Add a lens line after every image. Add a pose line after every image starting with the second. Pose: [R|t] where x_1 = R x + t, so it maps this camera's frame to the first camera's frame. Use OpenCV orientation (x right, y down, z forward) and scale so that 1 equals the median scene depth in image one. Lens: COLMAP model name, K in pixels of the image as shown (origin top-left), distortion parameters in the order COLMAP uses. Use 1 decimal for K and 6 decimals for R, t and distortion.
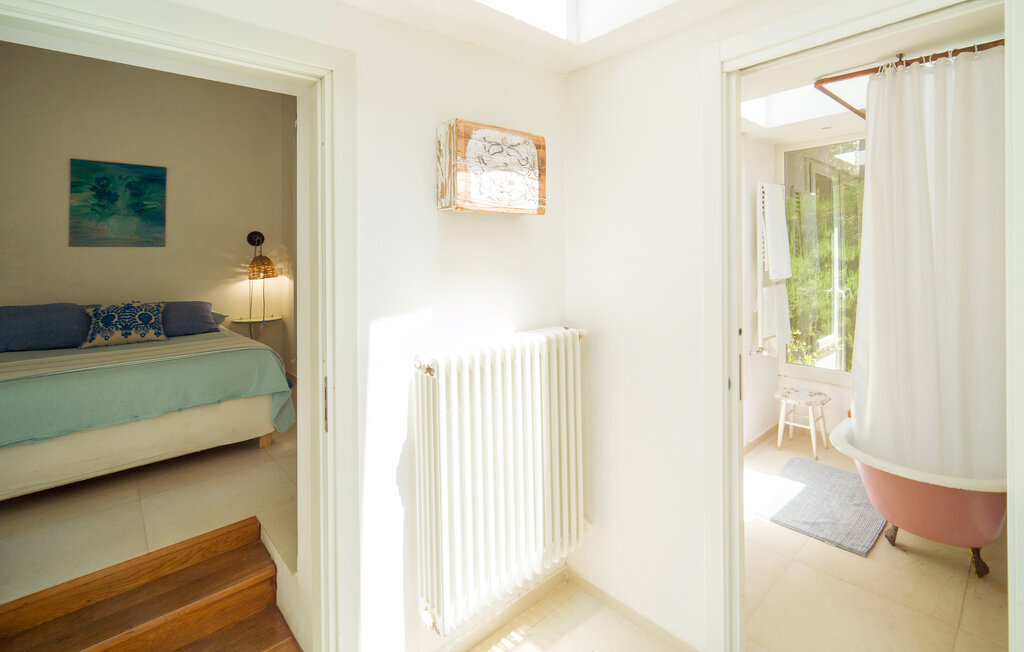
lens RADIAL K [[475.5, 0, 532.7], [0, 475.5, 249.6], [0, 0, 1]] dist [-0.000537, 0.000018]
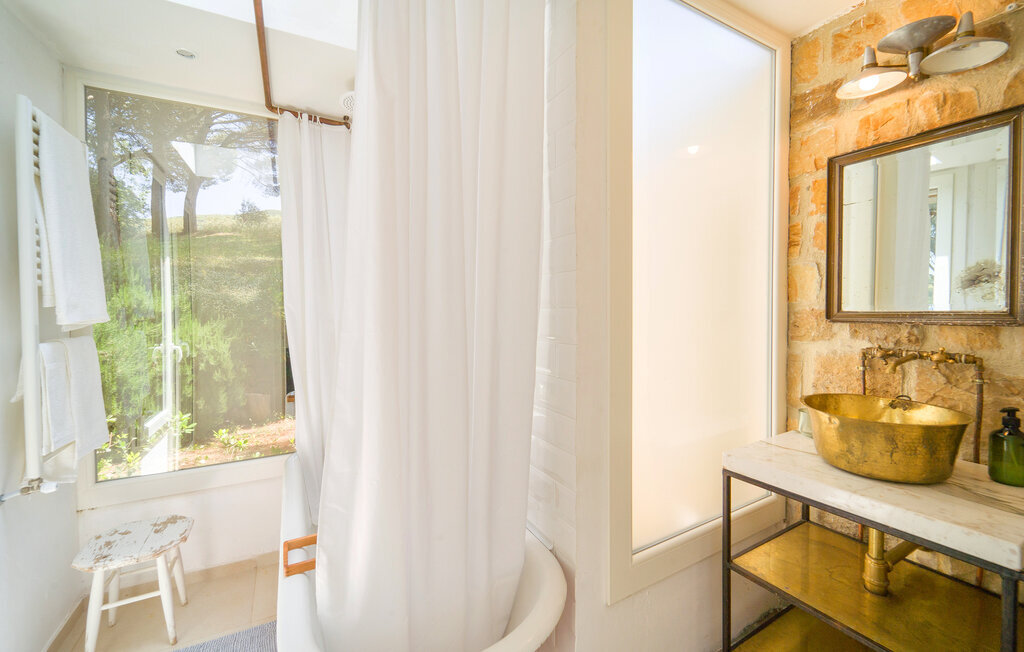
lens RADIAL K [[412.4, 0, 512.0], [0, 412.4, 326.0], [0, 0, 1]] dist [-0.000727, -0.000166]
pose [[0.231270, -0.016164, 0.972755, 0.209702], [-0.006235, 0.999817, 0.018096, 0.052983], [-0.972870, -0.010250, 0.231127, 0.474832]]
